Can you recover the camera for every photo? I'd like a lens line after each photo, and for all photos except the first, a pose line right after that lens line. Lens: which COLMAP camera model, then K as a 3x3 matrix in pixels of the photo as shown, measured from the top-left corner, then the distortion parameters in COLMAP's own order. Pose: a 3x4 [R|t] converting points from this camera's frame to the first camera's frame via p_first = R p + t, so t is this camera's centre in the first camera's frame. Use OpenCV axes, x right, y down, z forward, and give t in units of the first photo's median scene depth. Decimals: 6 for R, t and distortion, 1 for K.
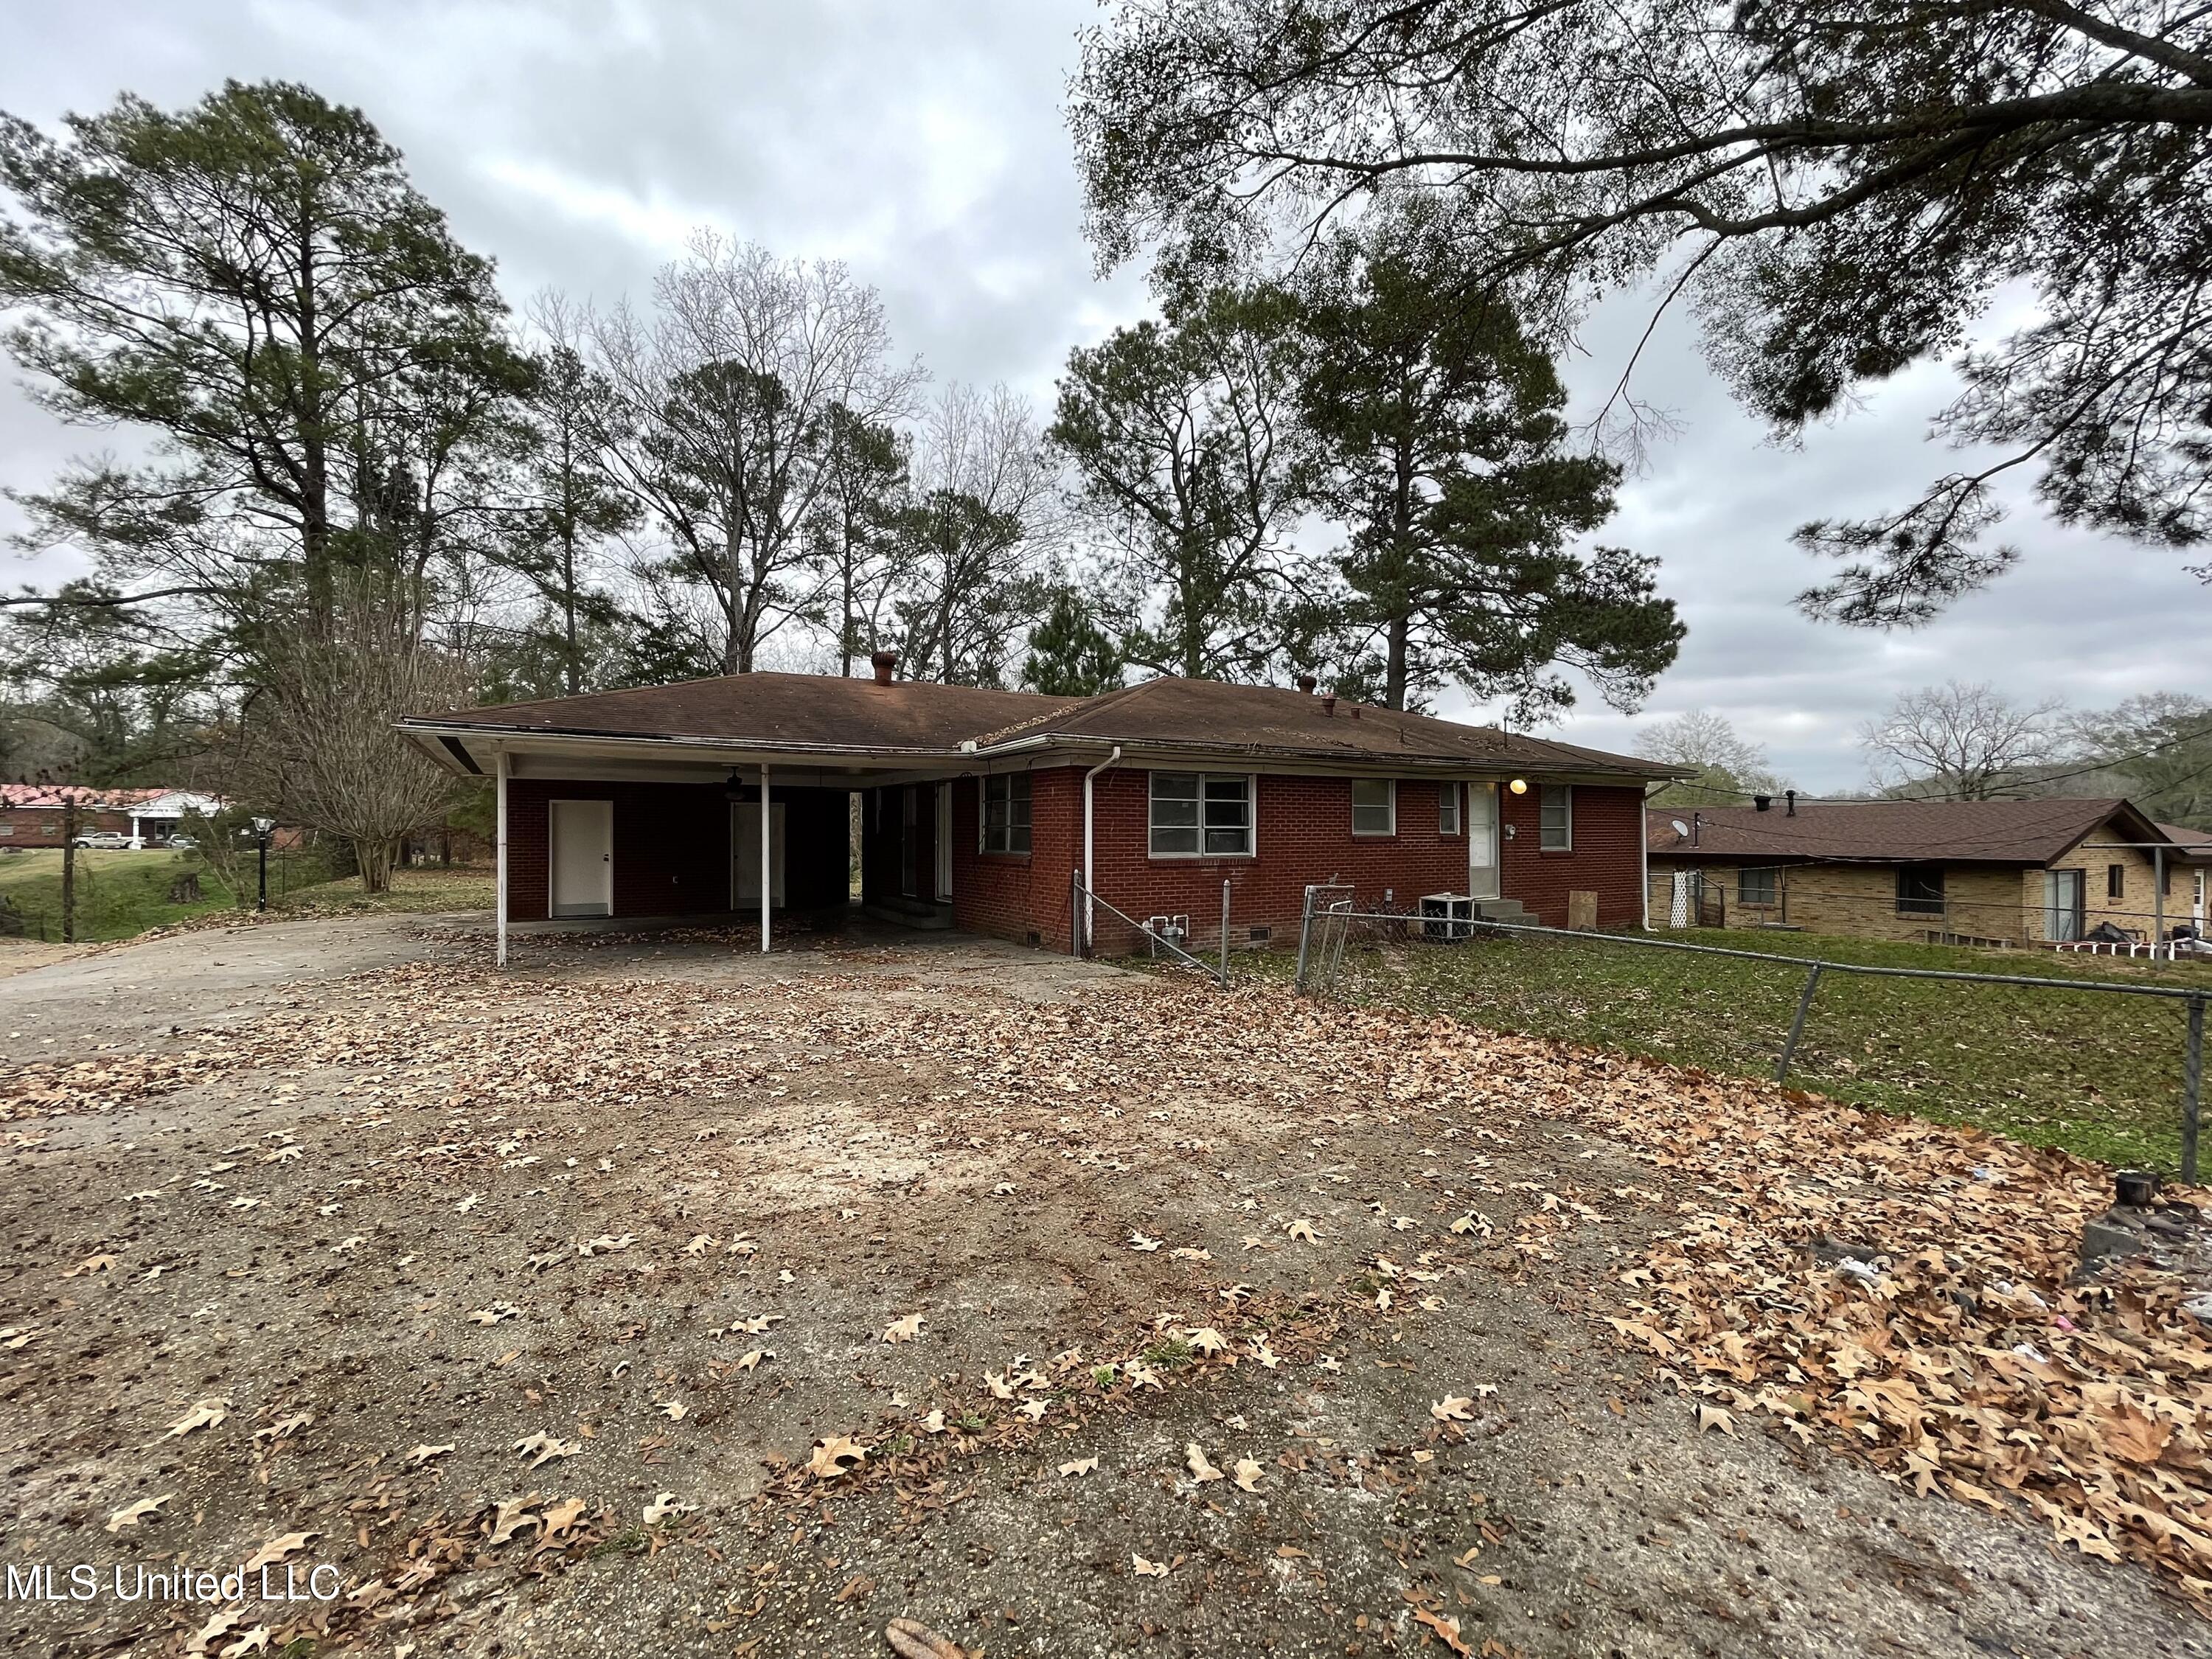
lens RADIAL K [[936.3, 0, 1106.0], [0, 936.3, 829.5], [0, 0, 1]] dist [0.003274, 0.000438]
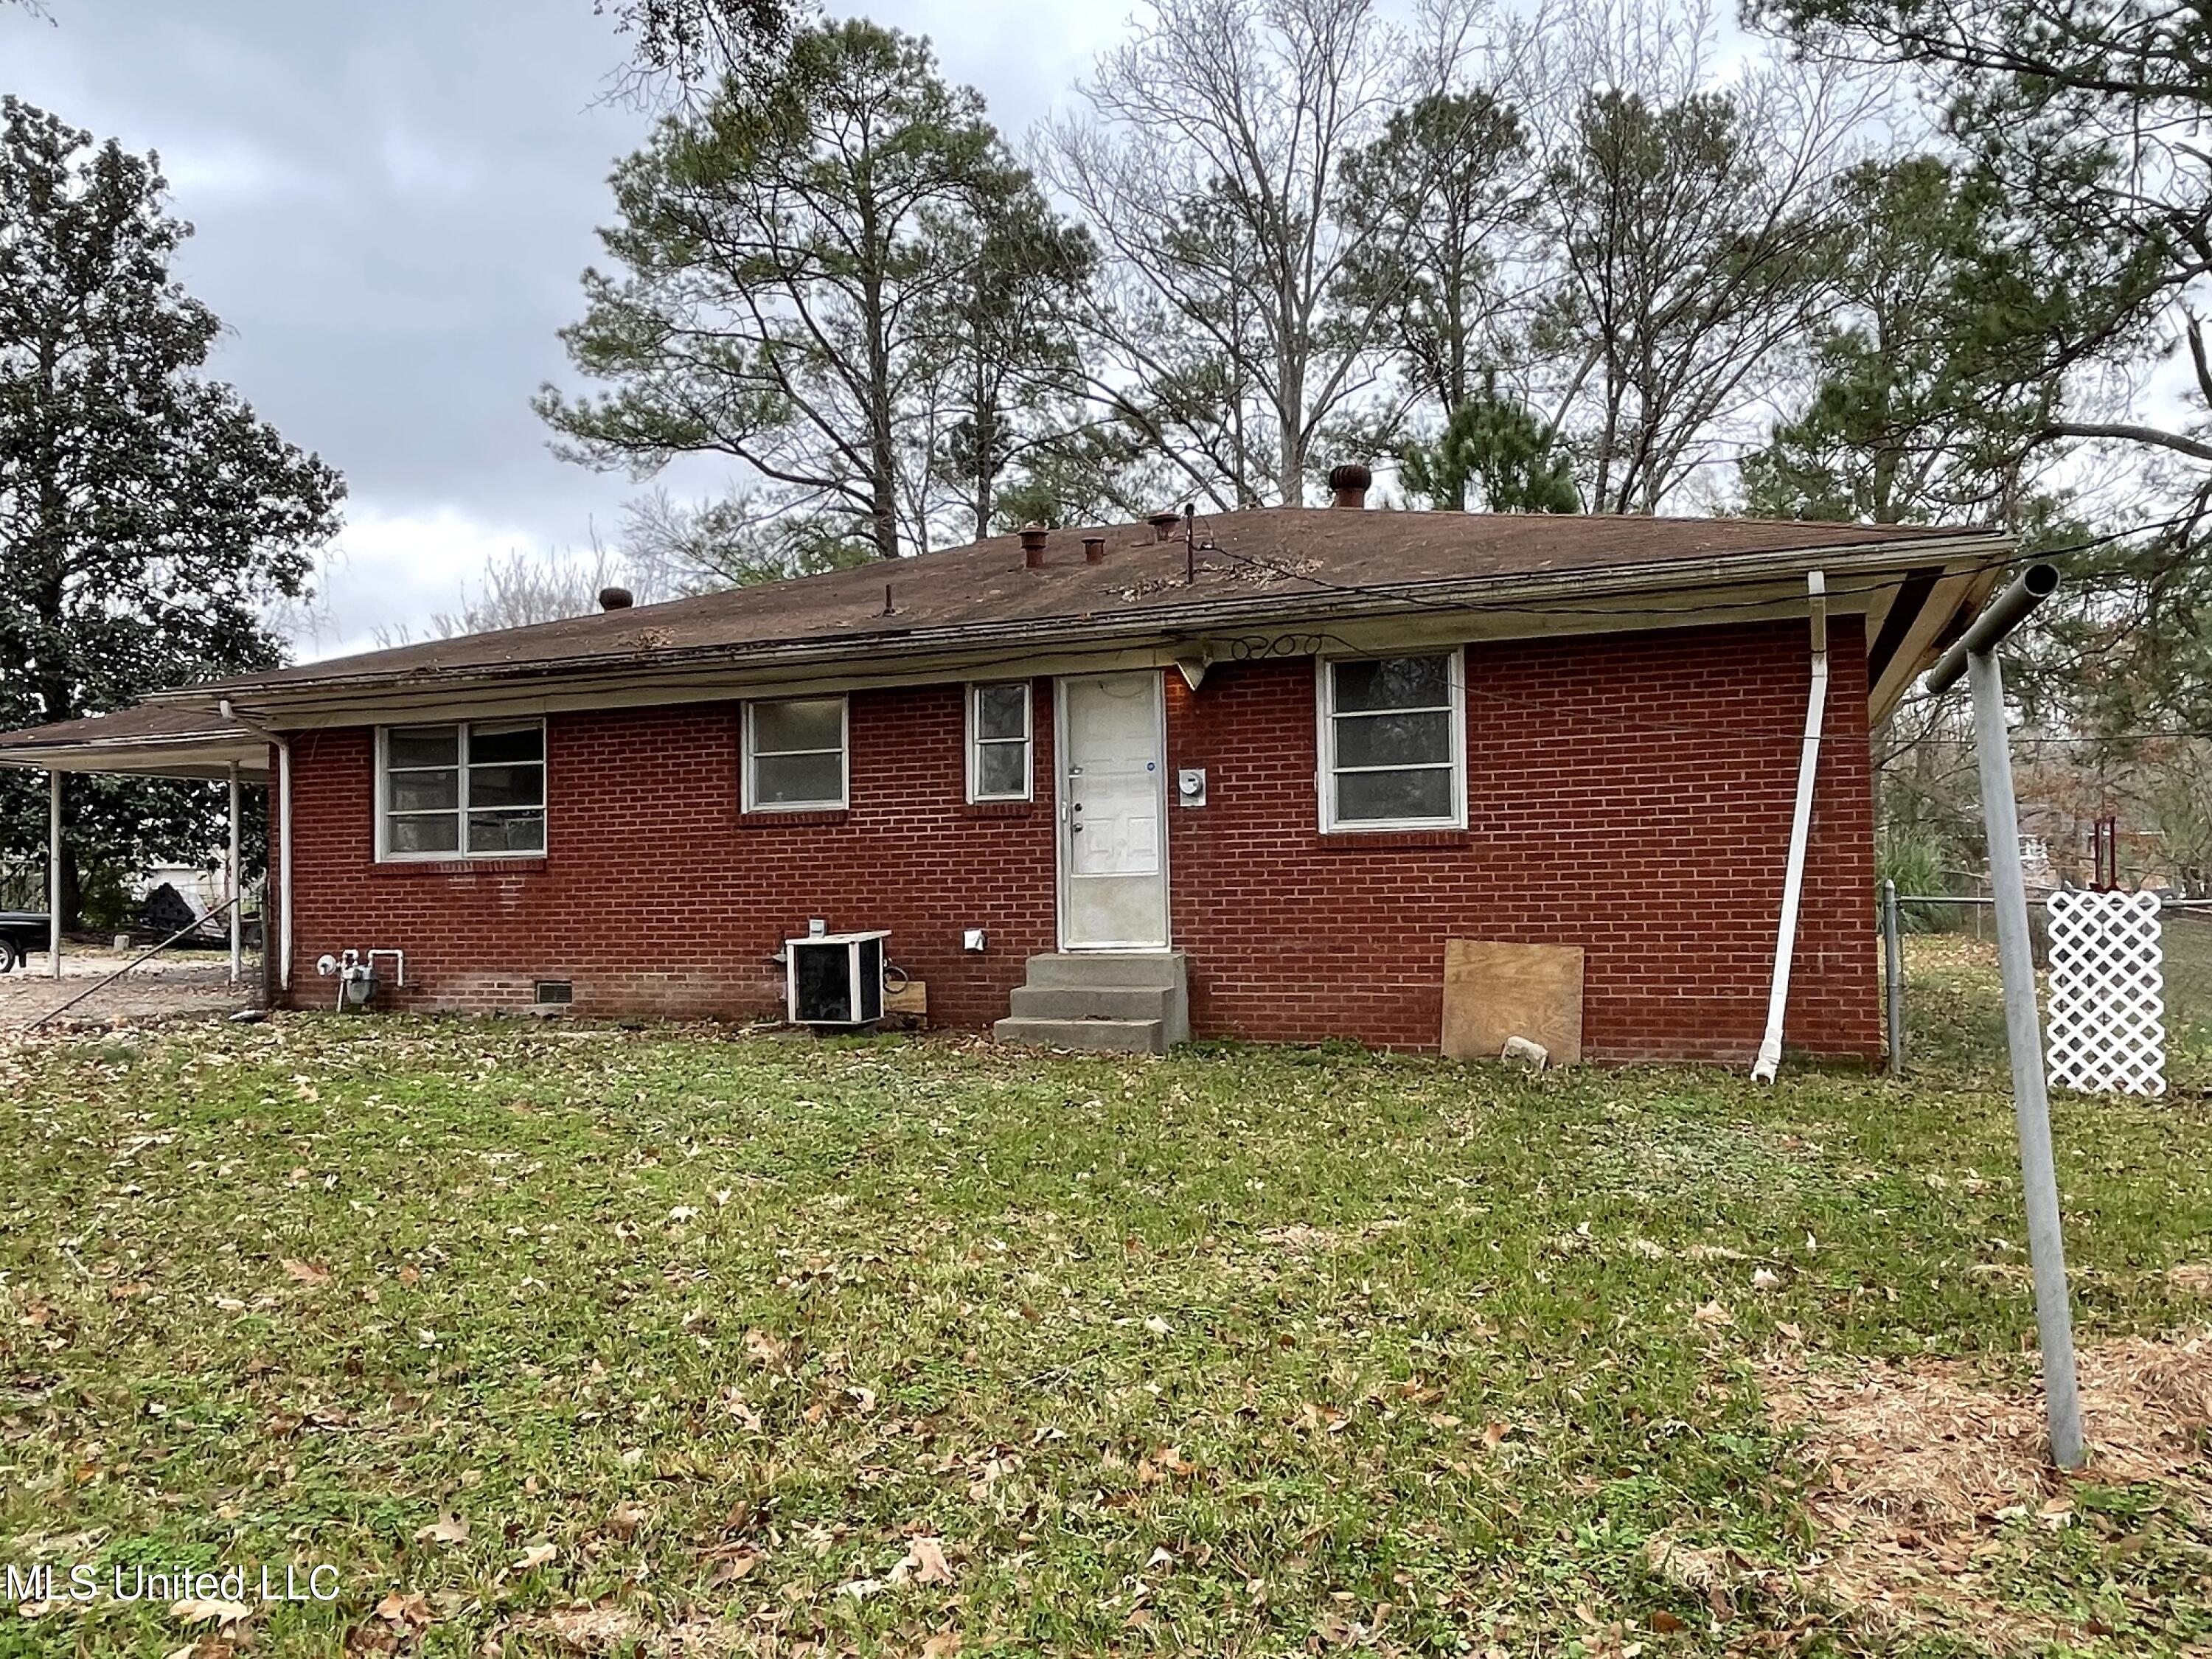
lens RADIAL K [[1613.0, 0, 1104.1], [0, 1613.0, 834.5], [0, 0, 1]] dist [0.002579, 0.001832]
pose [[0.609790, -0.034847, -0.791797, 1.118991], [0.021958, 0.999392, -0.027073, 0.047788], [0.792259, -0.000878, 0.610184, 0.643074]]
